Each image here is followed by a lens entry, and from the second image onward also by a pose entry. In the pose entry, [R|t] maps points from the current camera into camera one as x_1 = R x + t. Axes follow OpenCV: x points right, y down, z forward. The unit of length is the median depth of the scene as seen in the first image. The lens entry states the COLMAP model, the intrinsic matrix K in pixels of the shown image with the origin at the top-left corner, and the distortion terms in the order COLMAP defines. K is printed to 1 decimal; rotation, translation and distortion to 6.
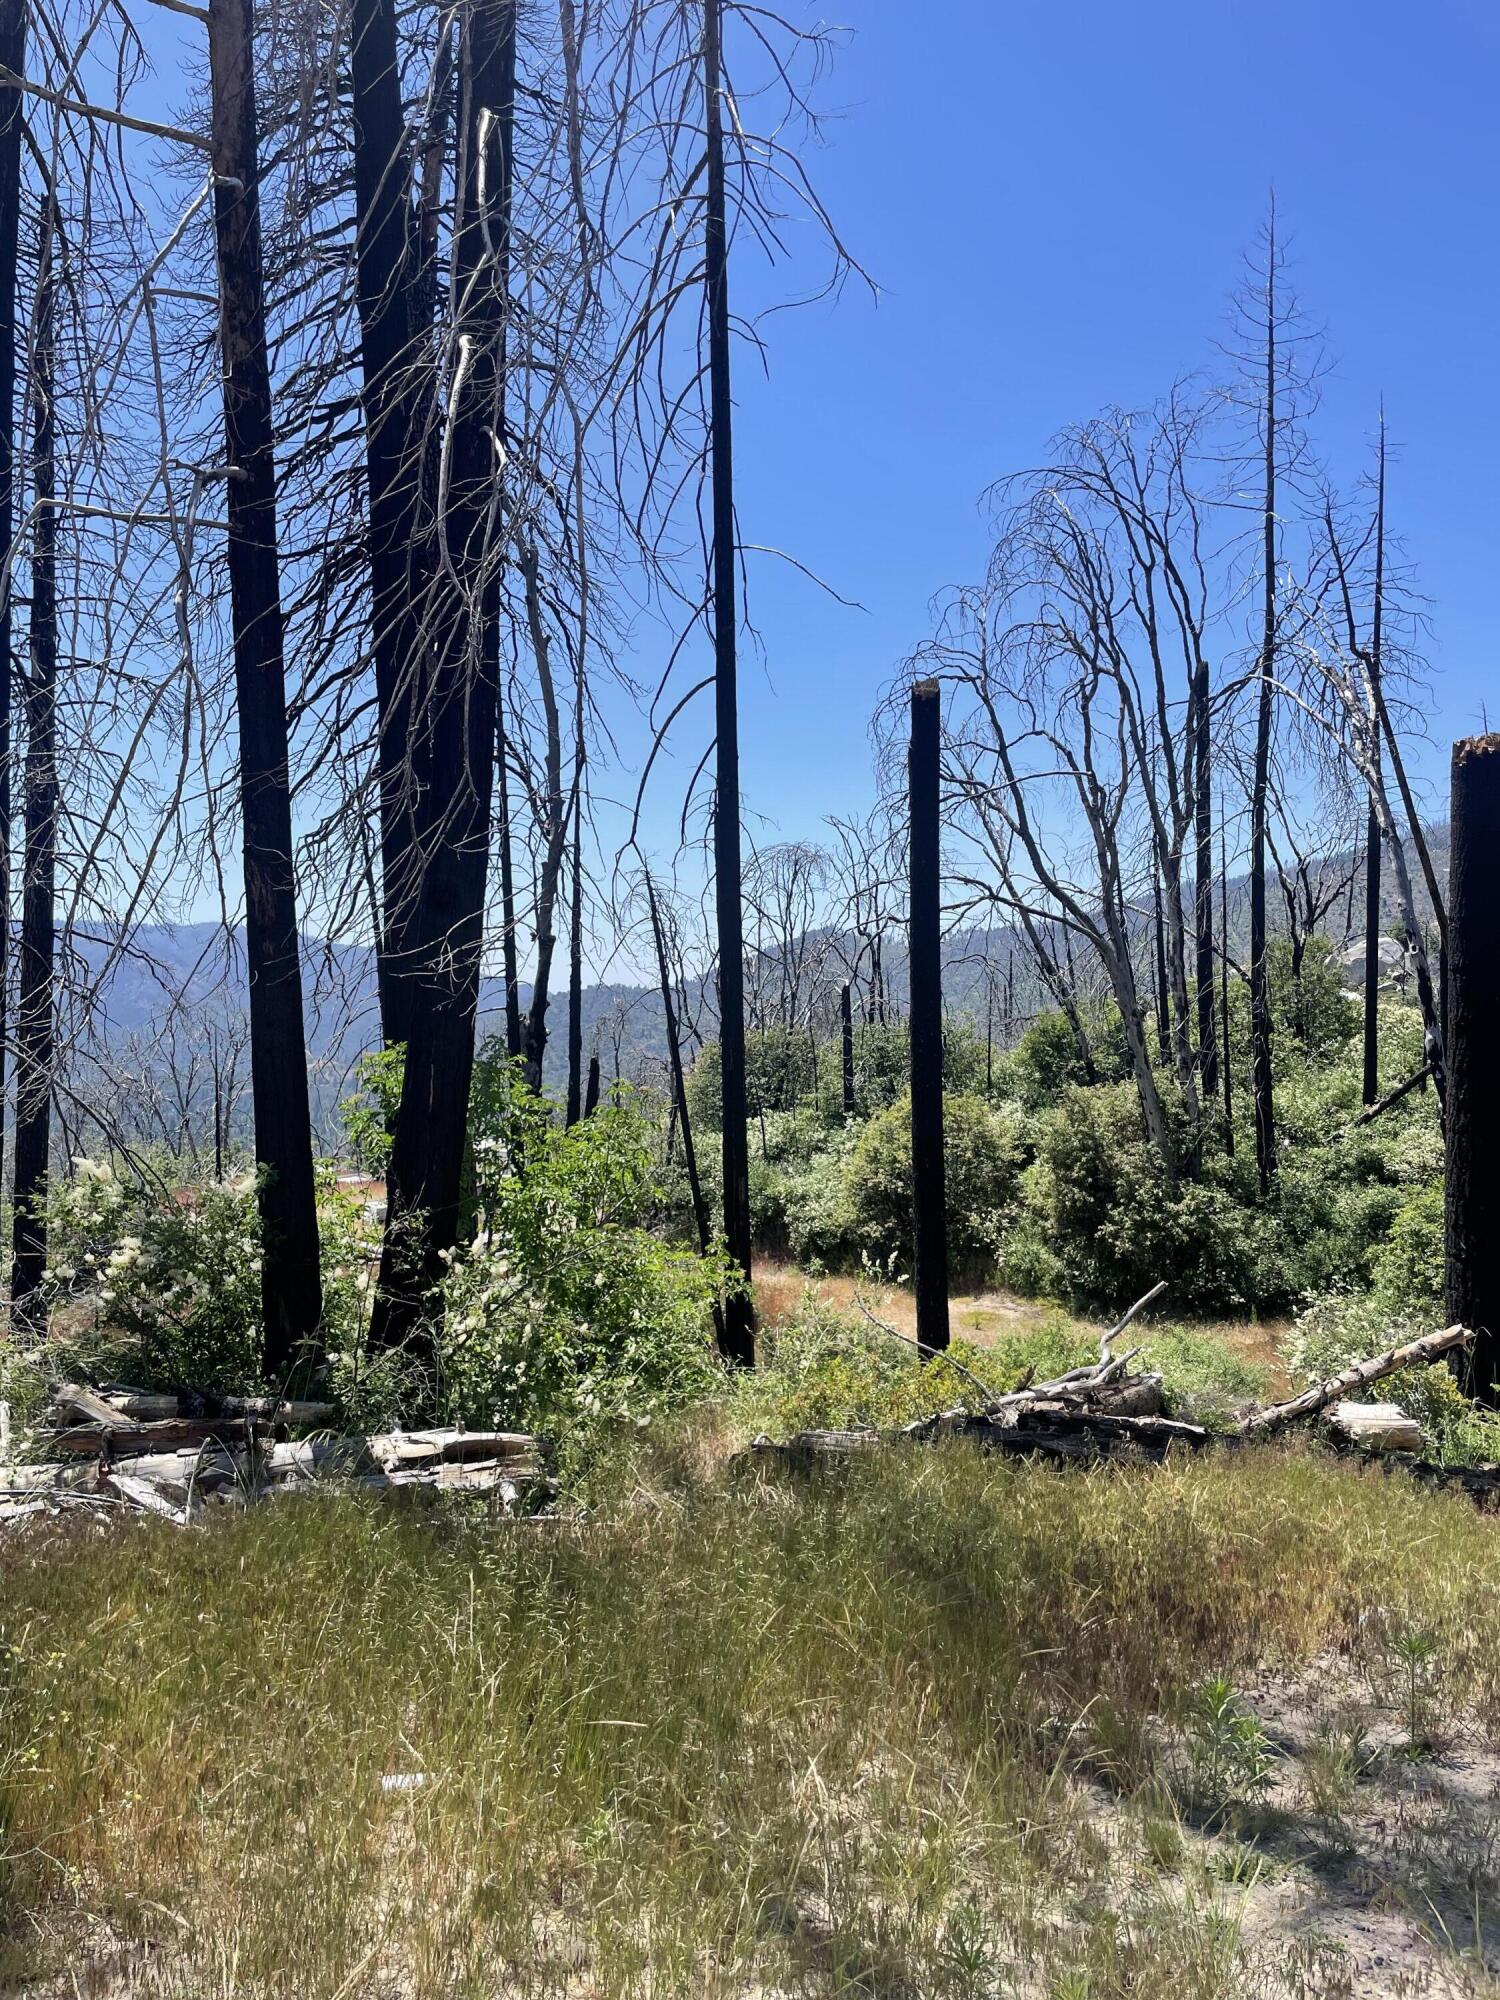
lens RADIAL K [[1526.5, 0, 722.3], [0, 1526.5, 989.4], [0, 0, 1]] dist [0.089664, -0.133784]
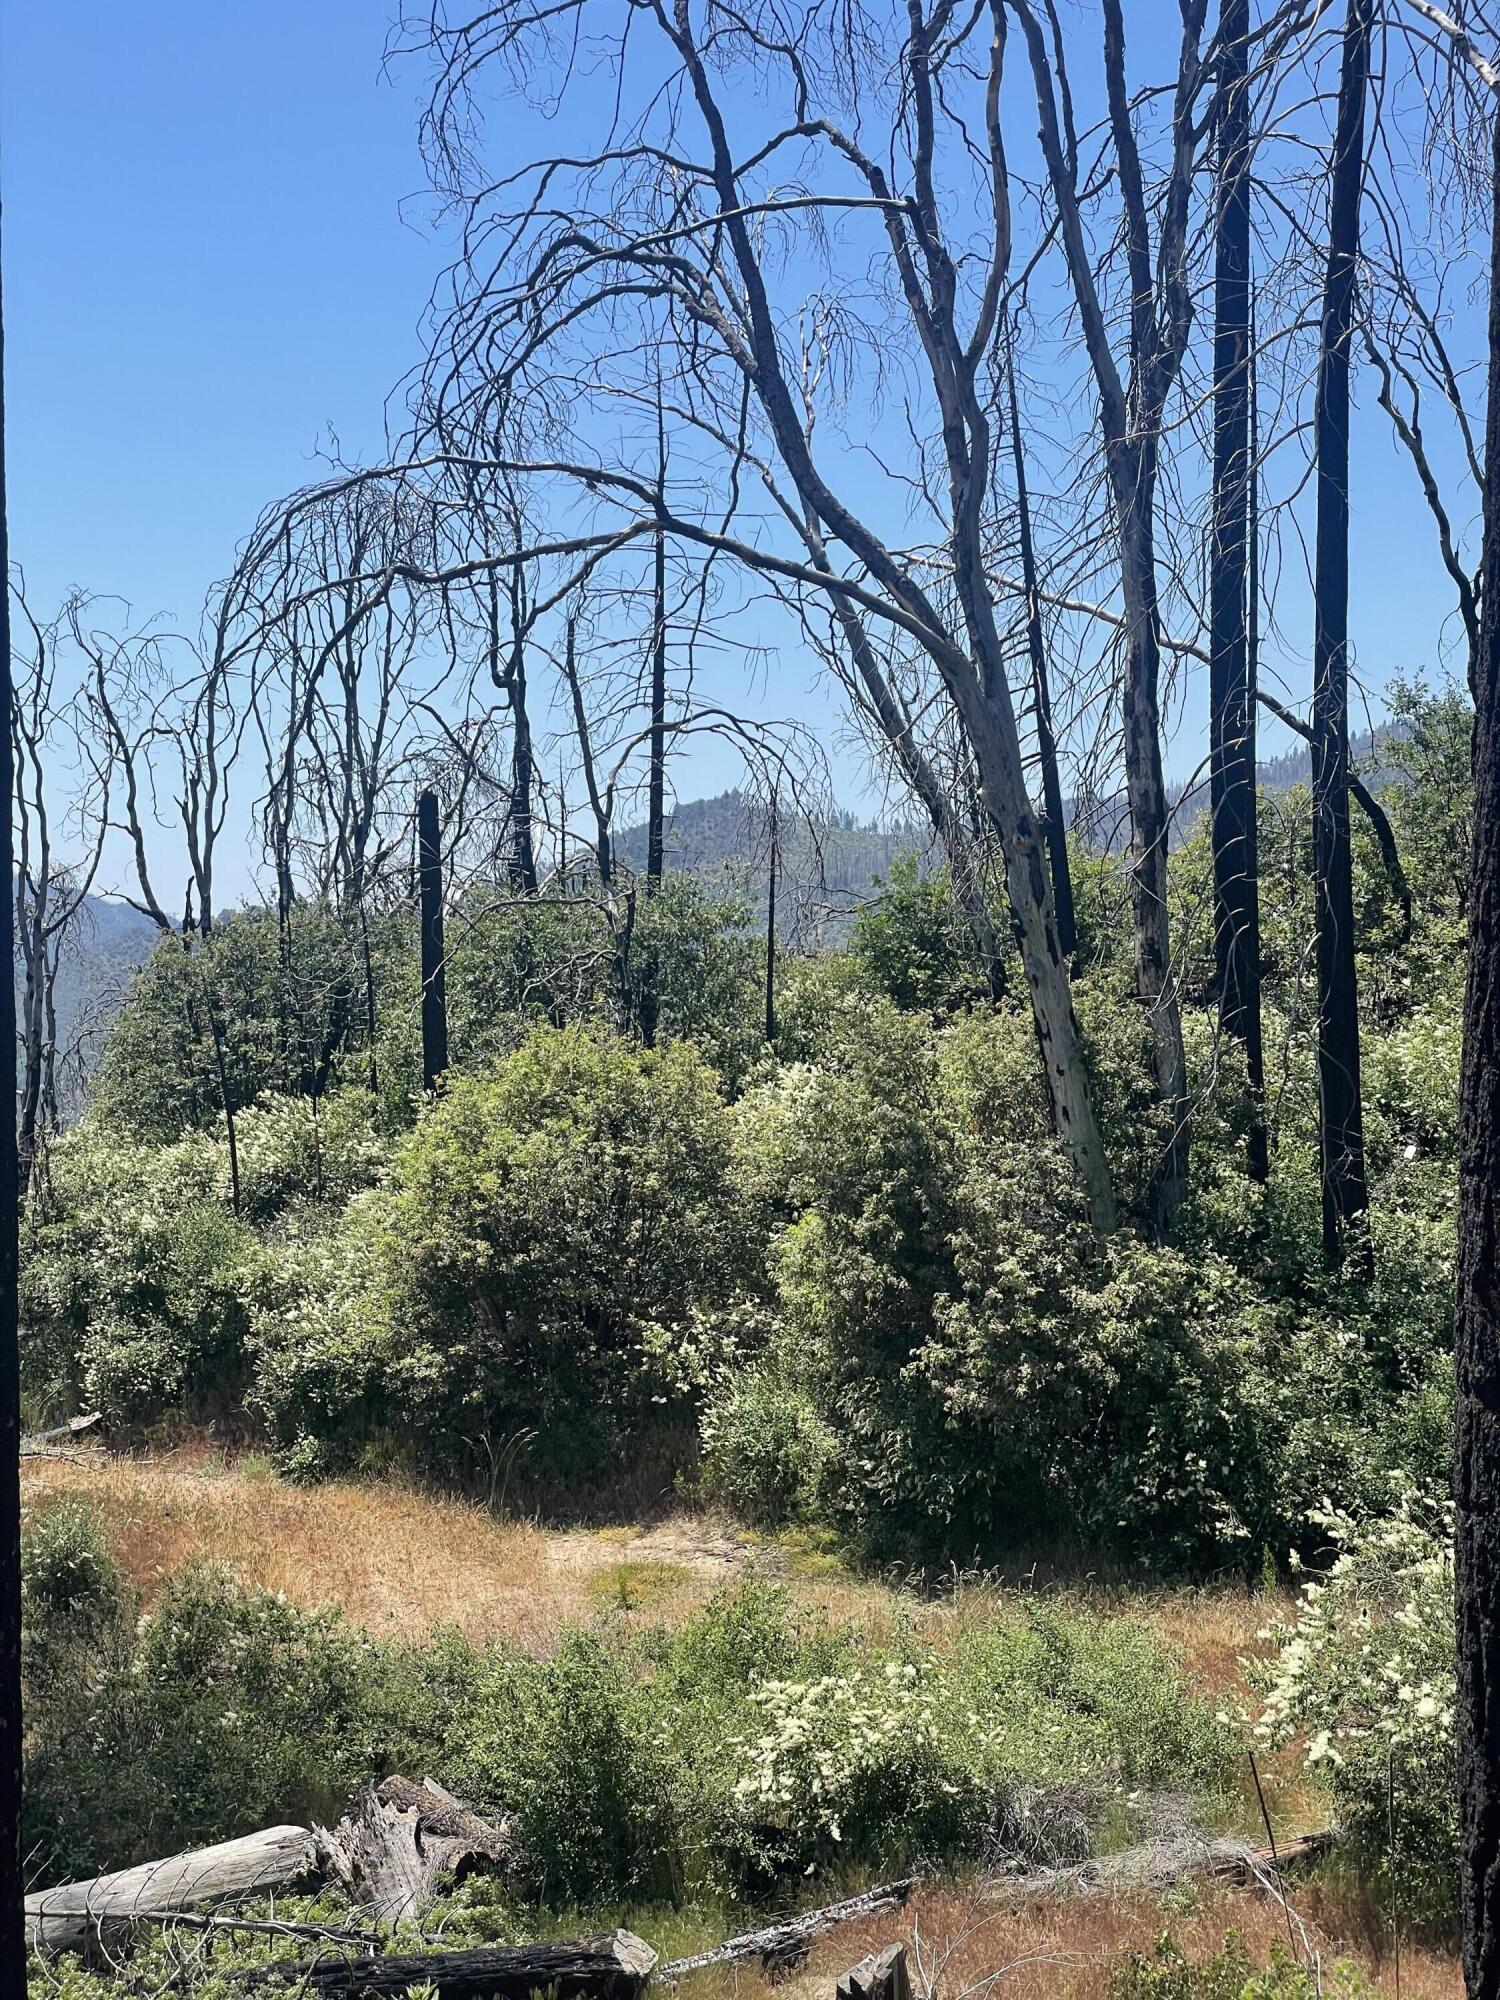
lens RADIAL K [[3004.7, 0, 750.0], [0, 3004.7, 1000.0], [0, 0, 1]] dist [0.163289, -0.384345]
pose [[0.997103, 0.007138, 0.075721, 0.135278], [-0.009363, 0.999534, 0.029067, 0.038596], [-0.075478, -0.029692, 0.996705, 0.211348]]
